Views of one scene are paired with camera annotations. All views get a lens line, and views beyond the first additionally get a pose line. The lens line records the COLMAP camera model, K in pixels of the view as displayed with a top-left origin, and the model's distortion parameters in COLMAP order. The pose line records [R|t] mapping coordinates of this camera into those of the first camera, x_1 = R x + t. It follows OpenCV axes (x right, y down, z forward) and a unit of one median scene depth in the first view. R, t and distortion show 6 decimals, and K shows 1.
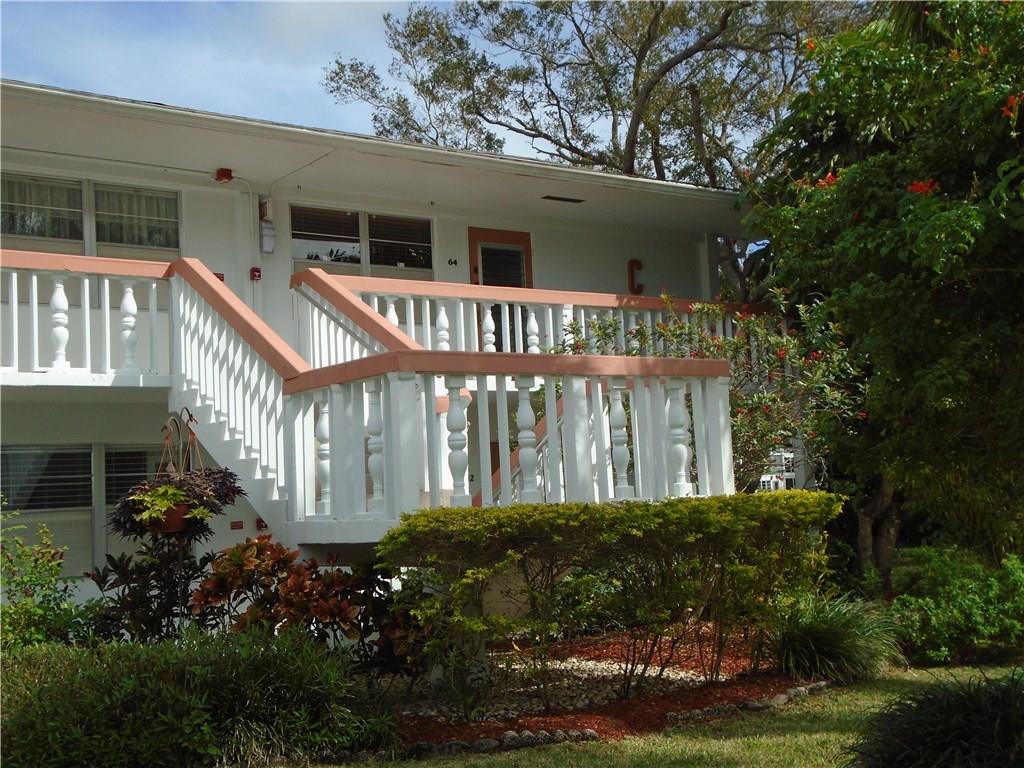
lens RADIAL K [[1302.3, 0, 511.0], [0, 1302.3, 368.6], [0, 0, 1]] dist [0.214285, -0.006590]
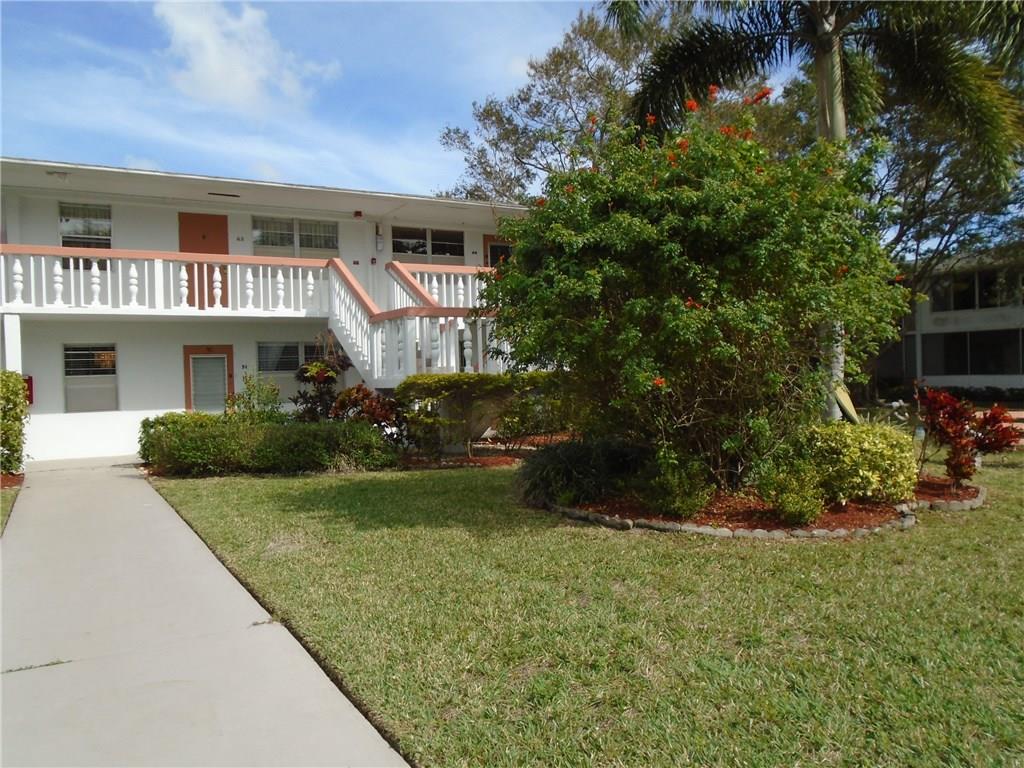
lens RADIAL K [[840.5, 0, 512.0], [0, 840.5, 384.0], [0, 0, 1]] dist [0.005894, 0.003826]
pose [[0.993977, 0.018032, -0.108100, 0.188380], [-0.006034, 0.993879, 0.110306, -0.030409], [0.109427, -0.108989, 0.988002, -0.340554]]
